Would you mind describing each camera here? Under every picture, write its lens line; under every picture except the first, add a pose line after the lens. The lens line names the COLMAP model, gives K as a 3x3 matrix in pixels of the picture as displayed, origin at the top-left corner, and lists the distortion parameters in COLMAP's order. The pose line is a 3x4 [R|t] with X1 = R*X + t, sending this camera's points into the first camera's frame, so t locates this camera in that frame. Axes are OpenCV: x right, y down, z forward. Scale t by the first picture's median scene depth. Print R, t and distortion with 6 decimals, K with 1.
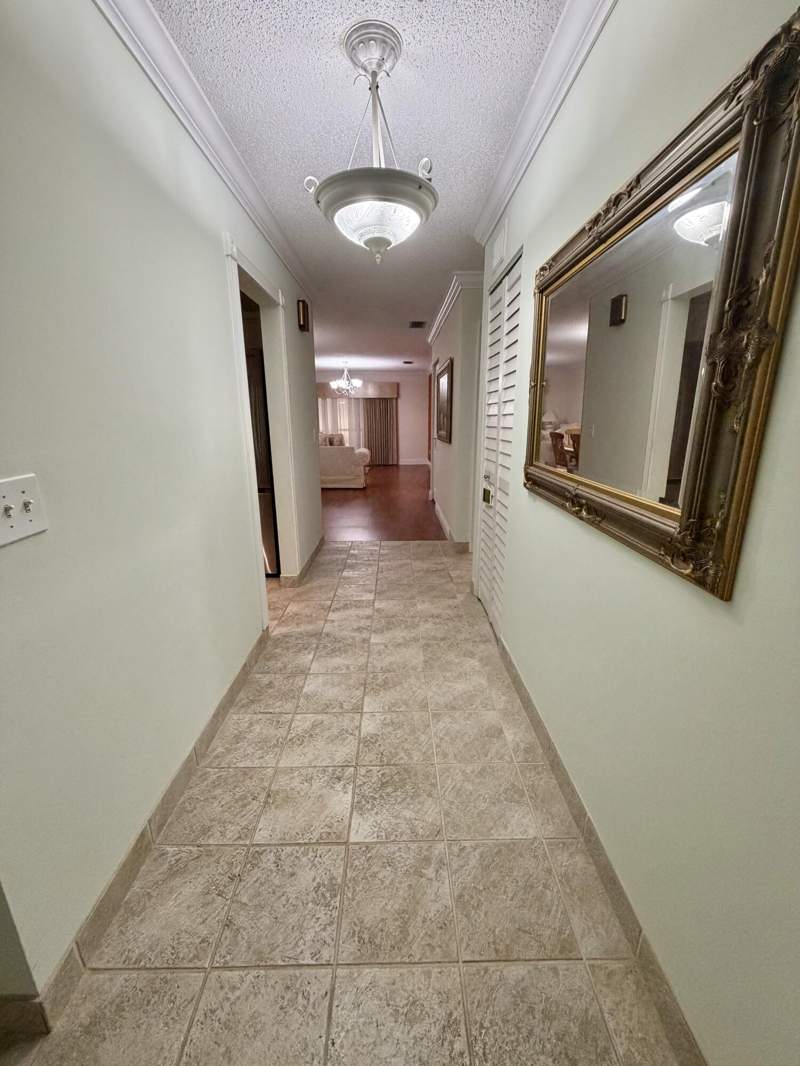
lens RADIAL K [[425.3, 0, 400.0], [0, 425.3, 533.0], [0, 0, 1]] dist [-0.001578, -0.000260]
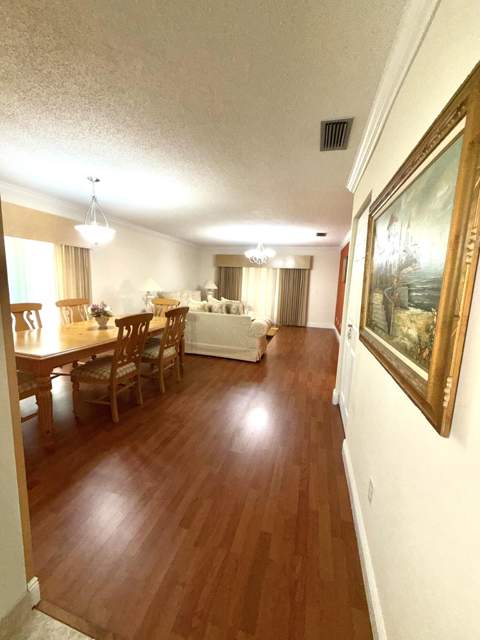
lens RADIAL K [[255.3, 0, 240.0], [0, 255.3, 320.0], [0, 0, 1]] dist [-0.001578, -0.000260]
pose [[0.956235, 0.084659, -0.280085, 0.017803], [-0.116781, 0.988107, -0.100032, -0.098014], [0.268286, 0.128363, 0.954749, 0.332739]]
